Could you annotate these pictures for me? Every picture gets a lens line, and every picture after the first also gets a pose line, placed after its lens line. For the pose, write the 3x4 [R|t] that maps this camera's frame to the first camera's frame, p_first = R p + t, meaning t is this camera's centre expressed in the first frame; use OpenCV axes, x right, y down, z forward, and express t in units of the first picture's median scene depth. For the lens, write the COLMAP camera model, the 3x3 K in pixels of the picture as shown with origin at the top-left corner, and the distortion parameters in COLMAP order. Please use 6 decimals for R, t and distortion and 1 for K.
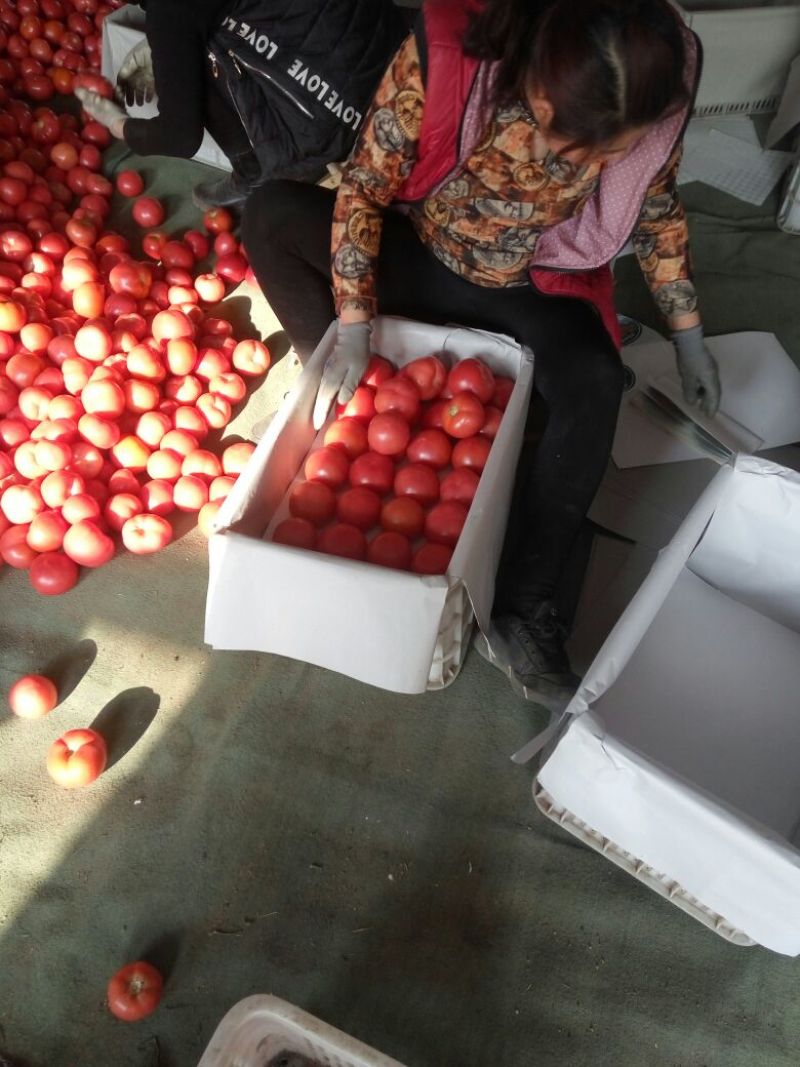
lens RADIAL K [[762.5, 0, 402.3], [0, 762.5, 520.5], [0, 0, 1]] dist [0.062814, -0.084230]
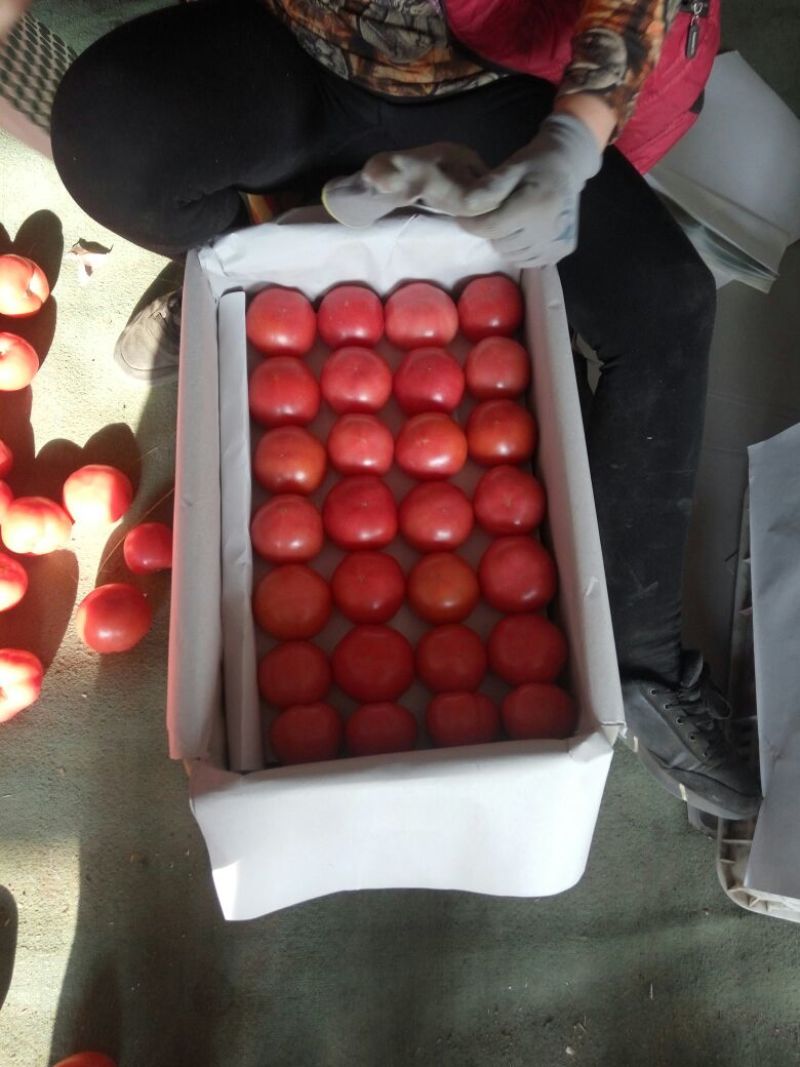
lens RADIAL K [[793.0, 0, 399.0], [0, 793.0, 534.0], [0, 0, 1]] dist [0.068457, -0.053436]
pose [[0.930212, -0.321874, 0.176363, -0.106614], [0.236186, 0.892774, 0.383628, -0.243291], [-0.280932, -0.315200, 0.906491, 0.350403]]
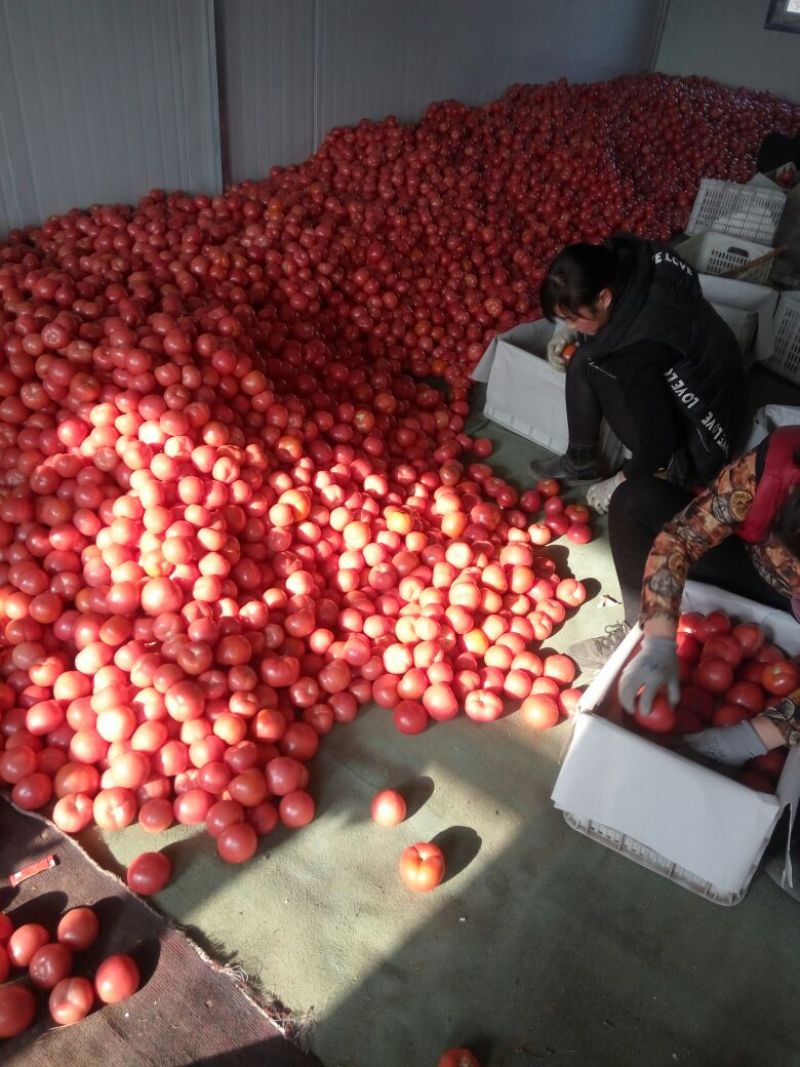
lens RADIAL K [[762.5, 0, 402.3], [0, 762.5, 520.5], [0, 0, 1]] dist [0.062814, -0.084230]
pose [[0.953999, 0.213008, -0.210983, -0.239143], [-0.268585, 0.919904, -0.285725, 0.122131], [0.133223, 0.329248, 0.934798, -0.276714]]
